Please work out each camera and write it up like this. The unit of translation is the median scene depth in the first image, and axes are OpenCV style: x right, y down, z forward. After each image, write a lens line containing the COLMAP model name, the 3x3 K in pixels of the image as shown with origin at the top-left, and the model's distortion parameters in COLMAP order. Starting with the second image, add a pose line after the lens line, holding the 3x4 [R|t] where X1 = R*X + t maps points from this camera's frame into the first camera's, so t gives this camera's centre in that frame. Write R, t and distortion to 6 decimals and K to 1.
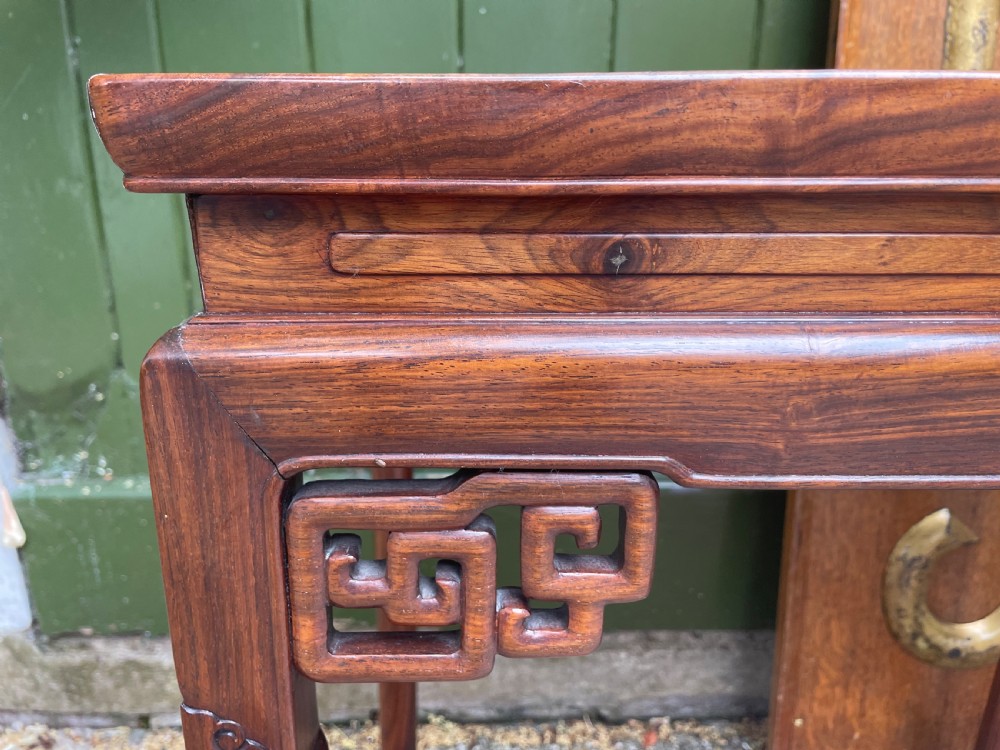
lens RADIAL K [[777.1, 0, 495.7], [0, 777.1, 363.3], [0, 0, 1]] dist [0.073237, -0.123153]
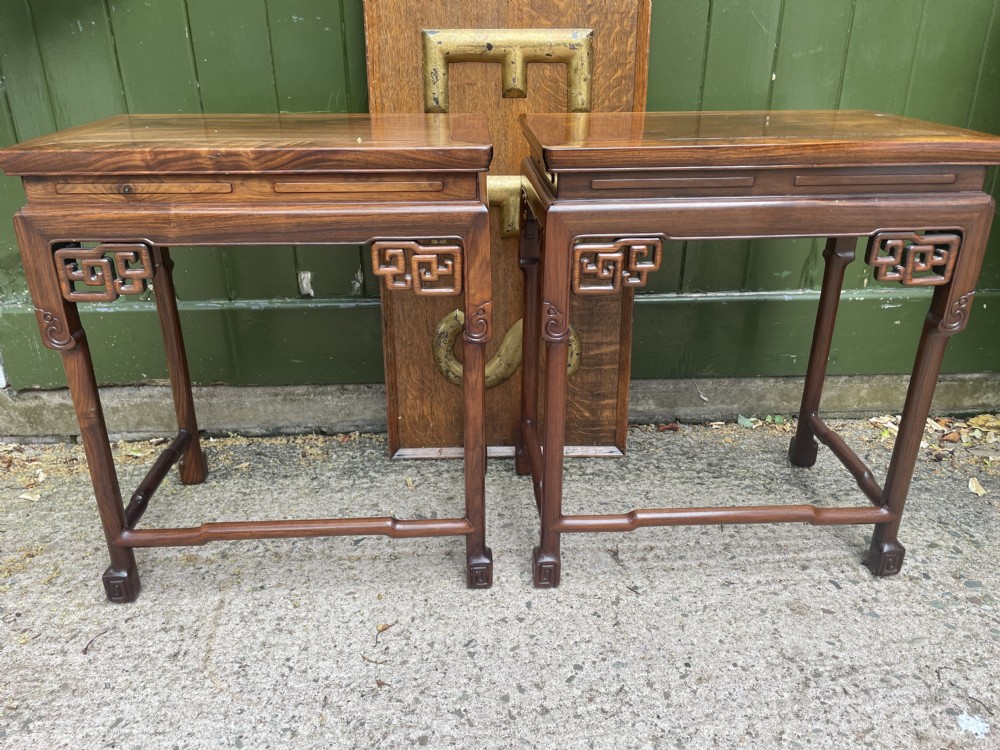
lens RADIAL K [[764.1, 0, 501.0], [0, 764.1, 369.6], [0, 0, 1]] dist [0.083294, -0.116031]
pose [[0.999442, -0.017576, 0.028394, 0.537093], [0.014259, 0.993488, 0.113043, 0.101689], [-0.030196, -0.112575, 0.993184, -0.873247]]
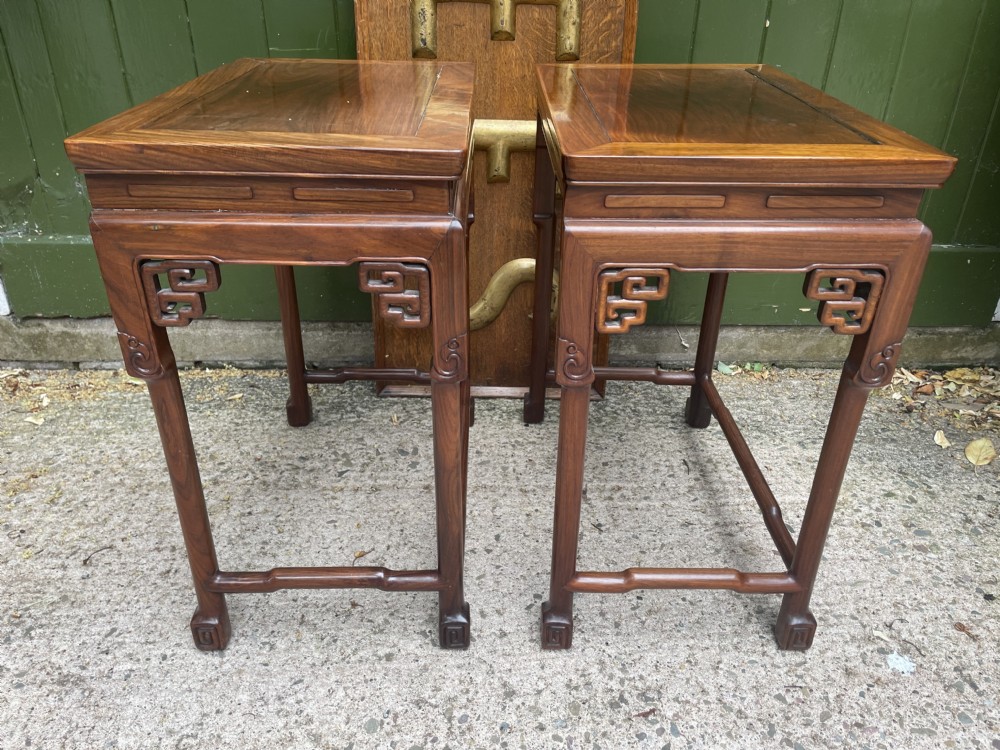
lens RADIAL K [[763.4, 0, 498.9], [0, 763.4, 369.9], [0, 0, 1]] dist [0.085263, -0.118852]
pose [[0.999911, 0.009829, 0.009004, 0.604295], [-0.011472, 0.978539, 0.205744, 0.061147], [-0.006789, -0.205829, 0.978564, -0.921640]]
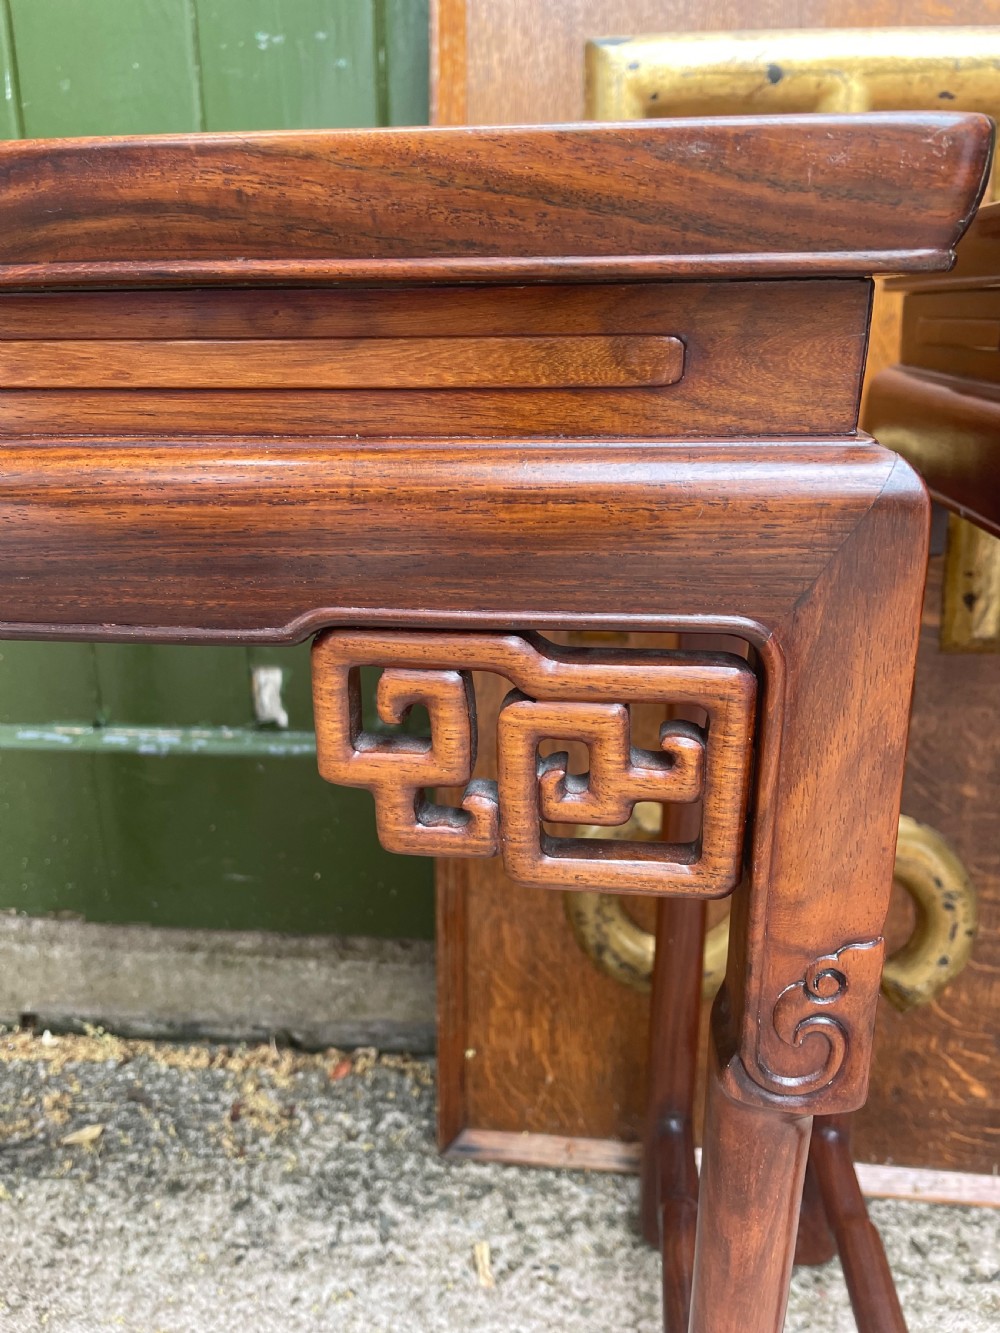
lens RADIAL K [[1035.8, 0, 497.4], [0, 1035.8, 659.4], [0, 0, 1]] dist [0.073237, -0.123153]
pose [[0.992581, 0.029136, -0.118040, 0.474588], [-0.027712, 0.999522, 0.013686, 0.042494], [0.118382, -0.010313, 0.992915, -0.029728]]
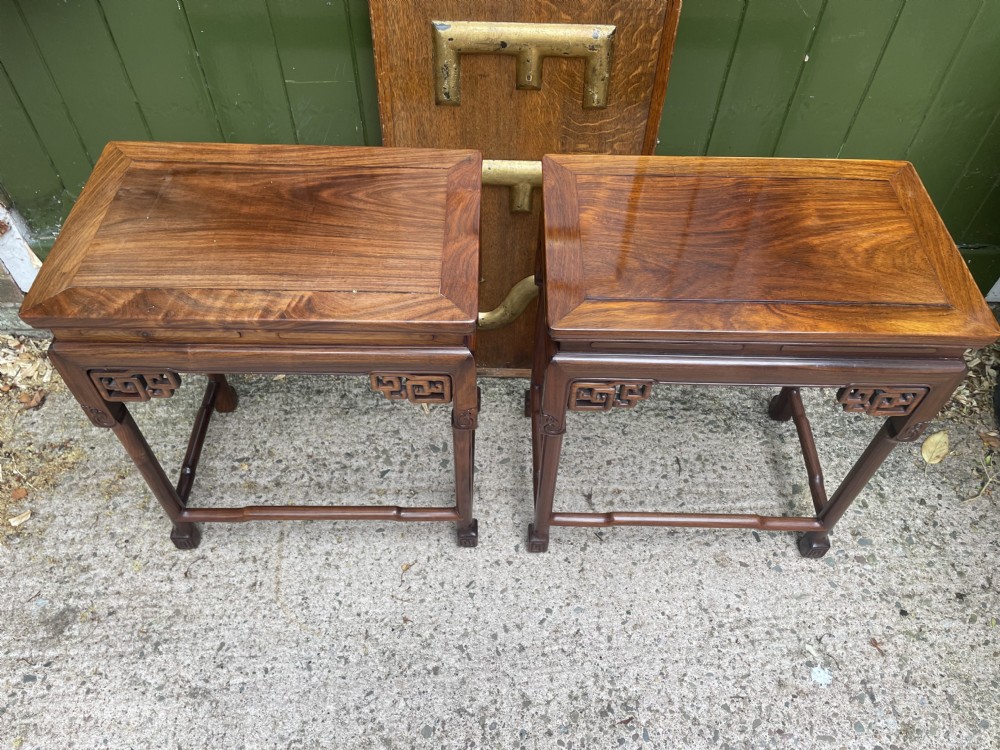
lens RADIAL K [[762.4, 0, 508.4], [0, 762.4, 374.3], [0, 0, 1]] dist [0.090933, -0.128524]
pose [[0.999754, 0.014454, 0.016840, 0.562299], [-0.021380, 0.830788, 0.556178, -0.654370], [-0.005951, -0.556401, 0.830892, -0.817597]]
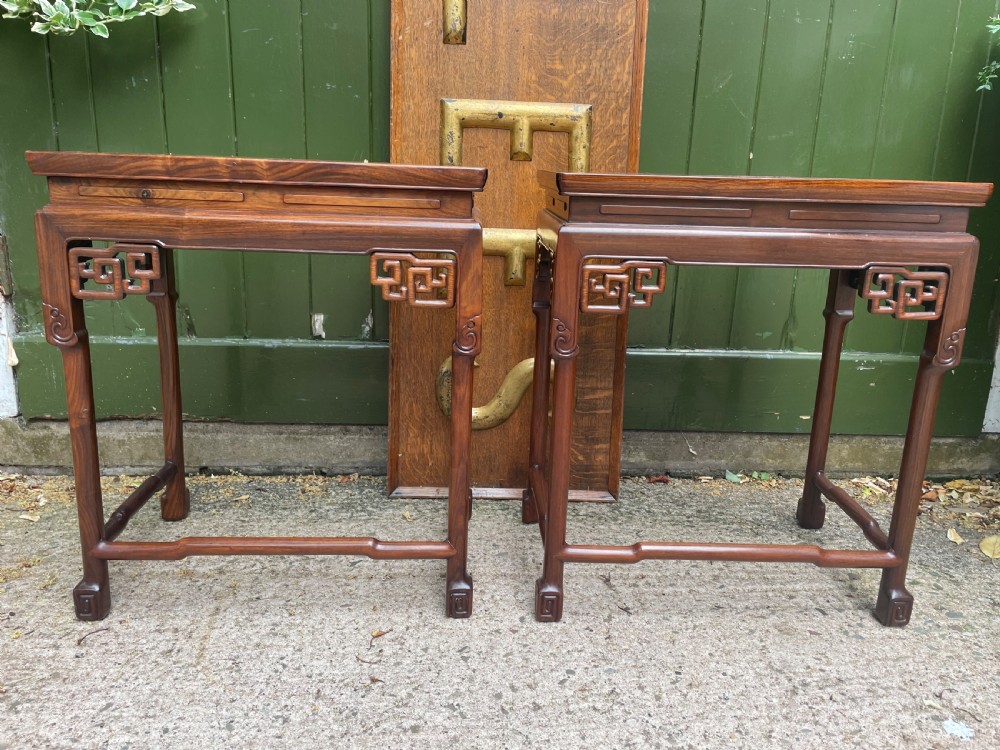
lens RADIAL K [[763.1, 0, 510.7], [0, 763.1, 365.3], [0, 0, 1]] dist [0.081374, -0.111367]
pose [[0.998412, 0.021917, 0.051902, 0.515113], [-0.019149, 0.998398, -0.053236, 0.289598], [-0.052986, 0.052158, 0.997232, -0.967671]]
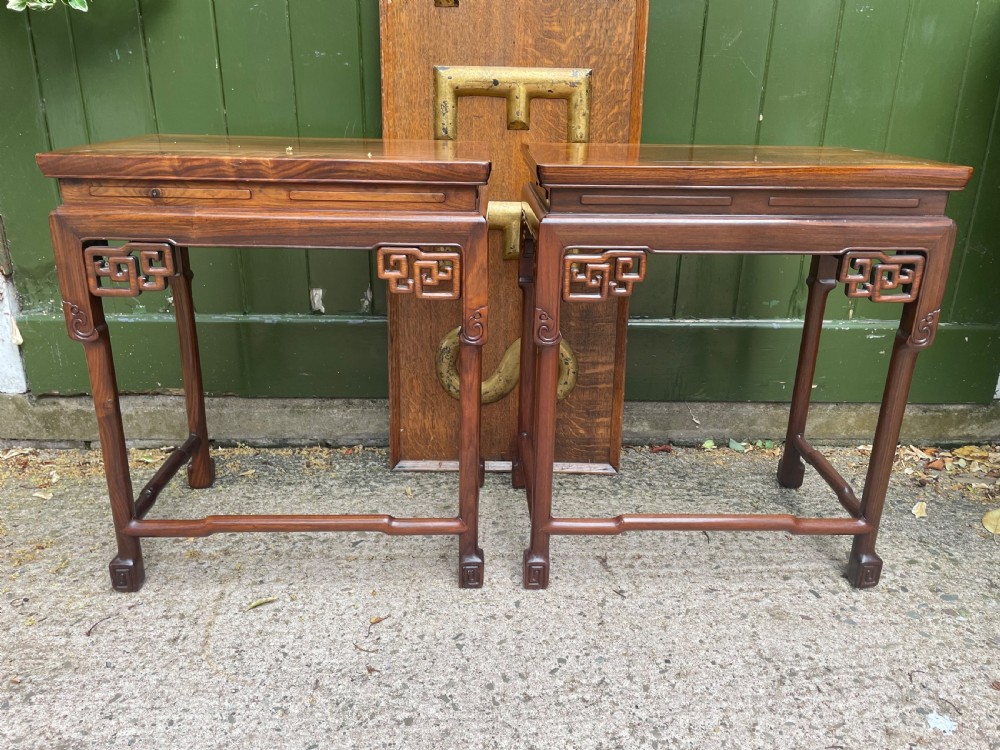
lens RADIAL K [[763.6, 0, 509.0], [0, 763.6, 367.3], [0, 0, 1]] dist [0.084194, -0.116904]
pose [[0.999688, 0.009627, 0.023047, 0.565255], [-0.010653, 0.998937, 0.044843, 0.173831], [-0.022591, -0.045074, 0.998728, -0.957432]]
